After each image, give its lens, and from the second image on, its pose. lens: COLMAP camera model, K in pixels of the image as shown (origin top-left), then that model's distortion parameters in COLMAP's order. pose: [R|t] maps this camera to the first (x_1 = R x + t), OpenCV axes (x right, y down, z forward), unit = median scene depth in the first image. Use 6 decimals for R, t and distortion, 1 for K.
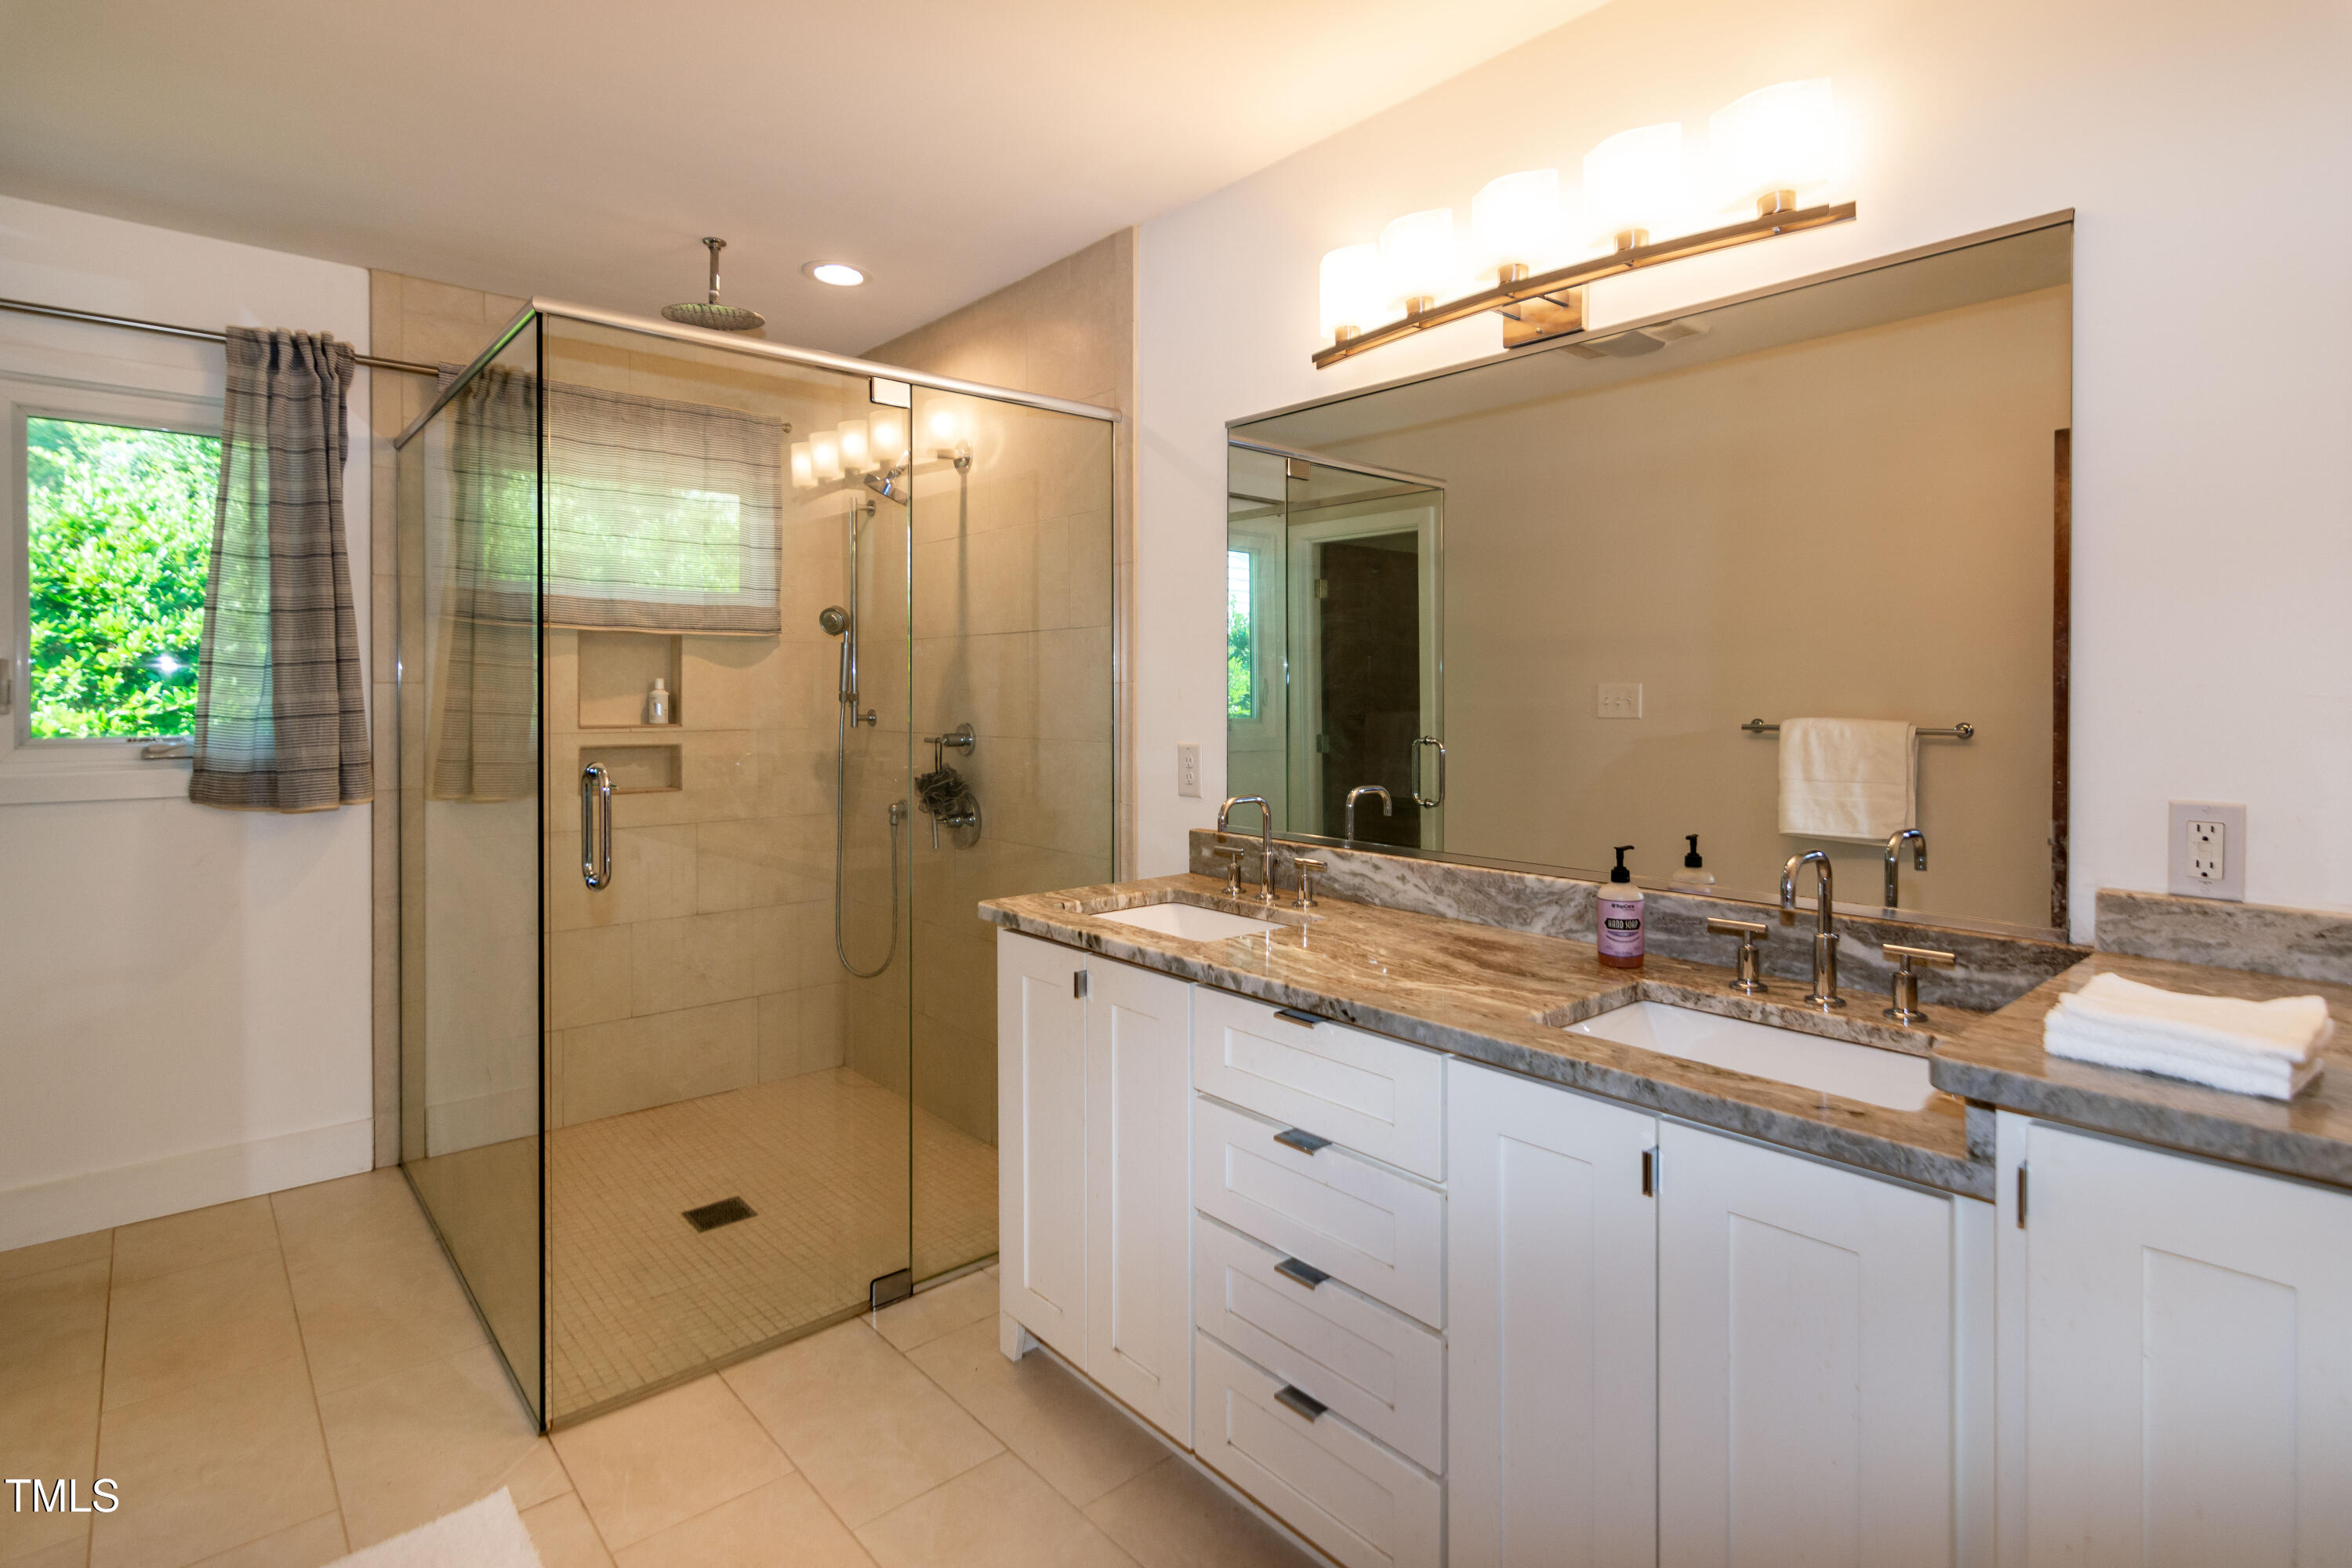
lens RADIAL K [[1141.7, 0, 1120.7], [0, 1141.7, 702.7], [0, 0, 1]] dist [-0.000077, -0.000017]
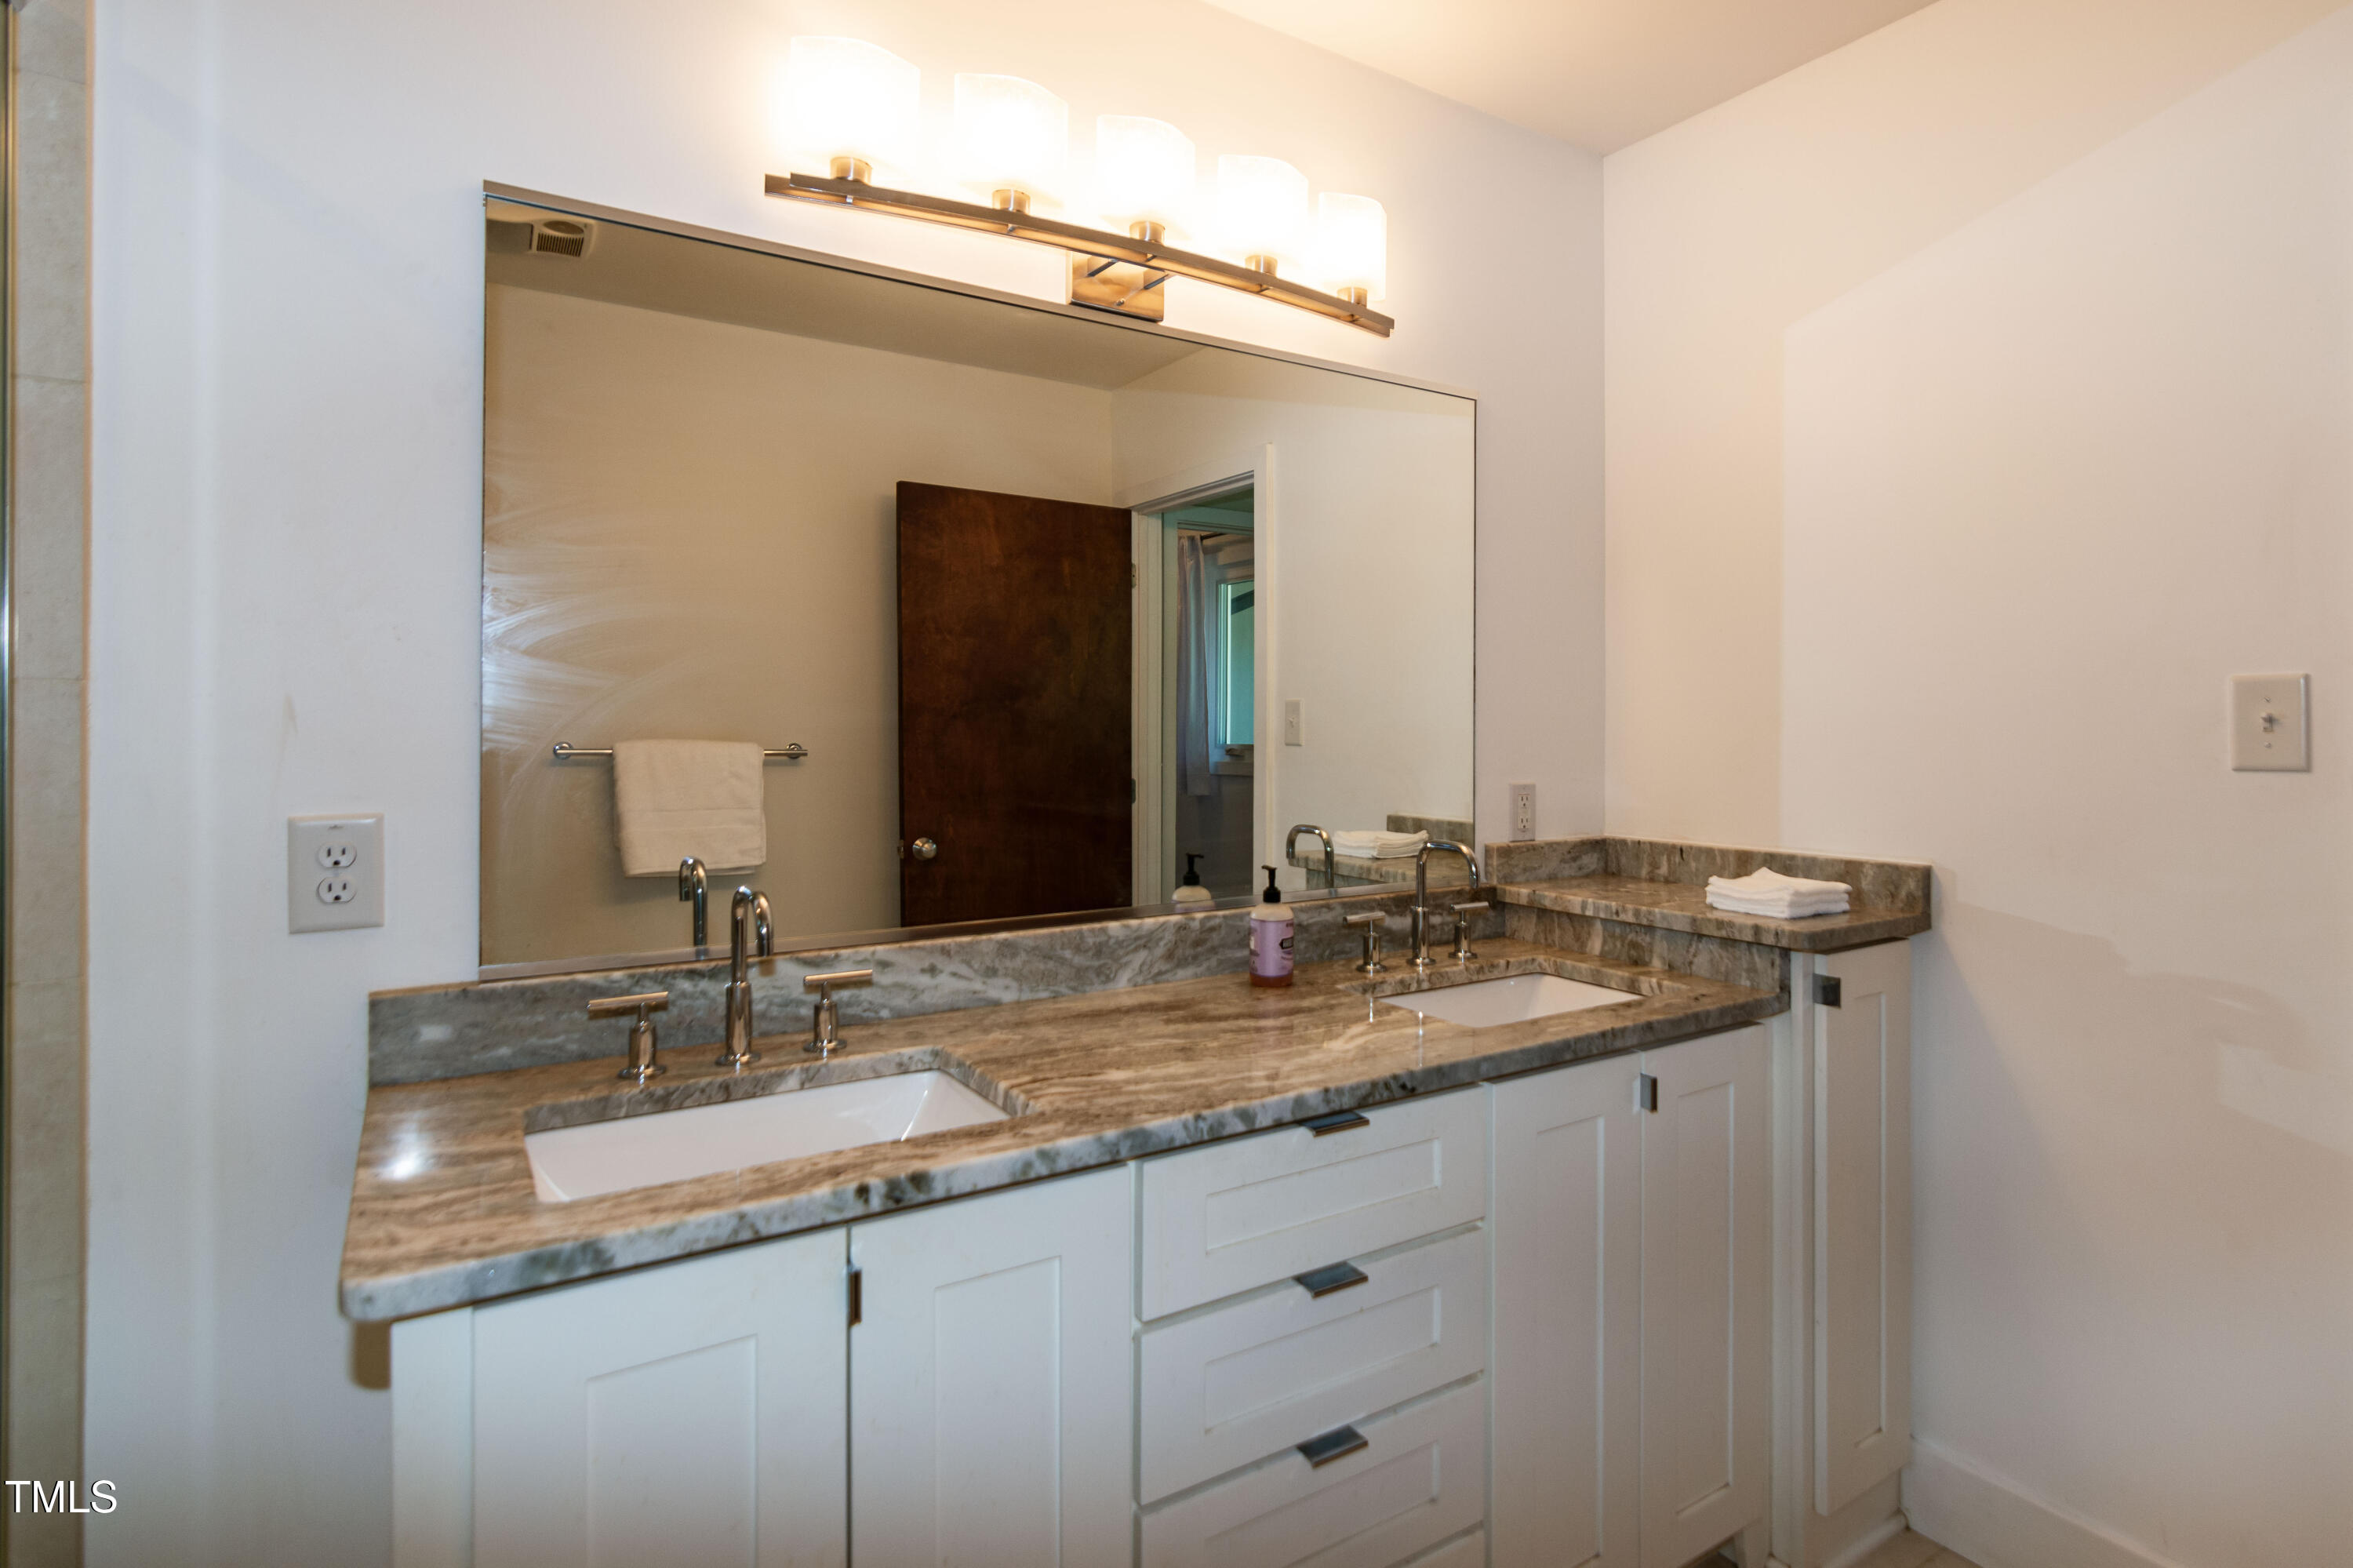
lens RADIAL K [[1353.2, 0, 1177.3], [0, 1353.2, 713.7], [0, 0, 1]] dist [0.004345, 0.000296]
pose [[0.071642, 0.003317, 0.997425, -0.528928], [0.003270, 0.999988, -0.003561, -0.003491], [-0.997425, 0.003517, 0.071630, 0.697428]]
